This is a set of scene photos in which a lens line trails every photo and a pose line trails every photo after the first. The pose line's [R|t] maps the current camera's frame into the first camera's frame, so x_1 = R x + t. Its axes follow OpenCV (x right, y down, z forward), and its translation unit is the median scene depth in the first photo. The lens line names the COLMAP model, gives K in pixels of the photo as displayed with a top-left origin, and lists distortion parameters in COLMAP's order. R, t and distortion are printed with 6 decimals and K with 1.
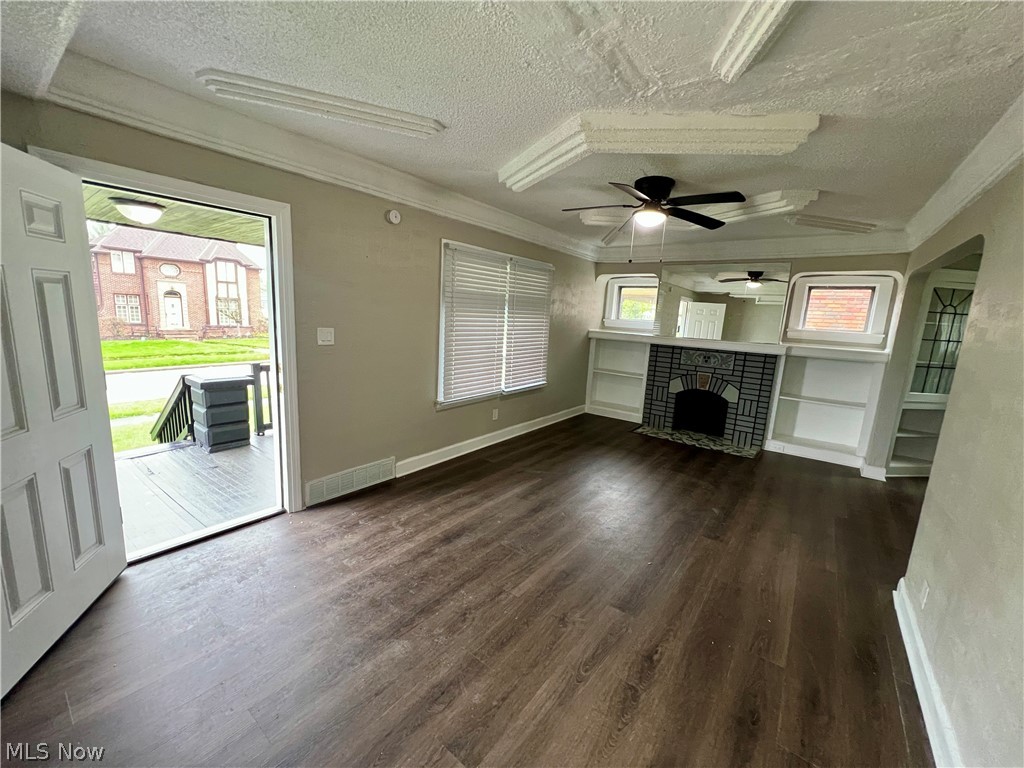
lens RADIAL K [[410.2, 0, 511.3], [0, 410.2, 384.8], [0, 0, 1]] dist [-0.000993, 0.000657]
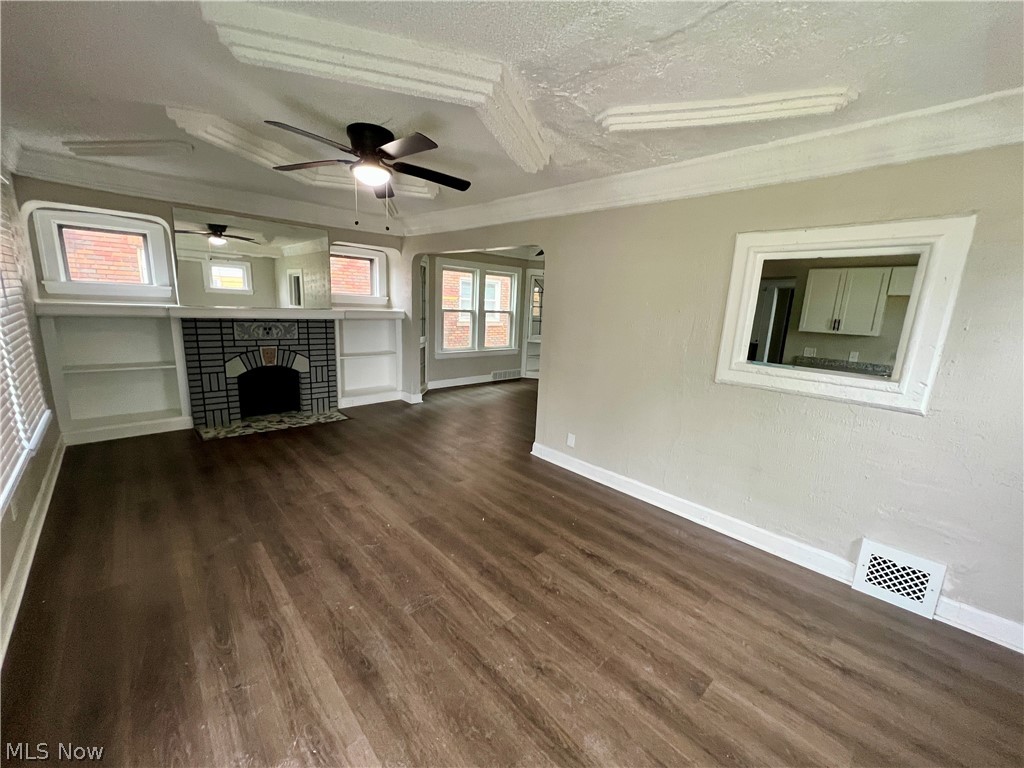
lens RADIAL K [[410.2, 0, 512.3], [0, 410.2, 384.5], [0, 0, 1]] dist [-0.000993, 0.000657]
pose [[0.165260, -0.237009, 0.957348, -0.321963], [0.131199, 0.967351, 0.216838, -0.076670], [-0.977484, 0.089769, 0.190960, 0.347248]]
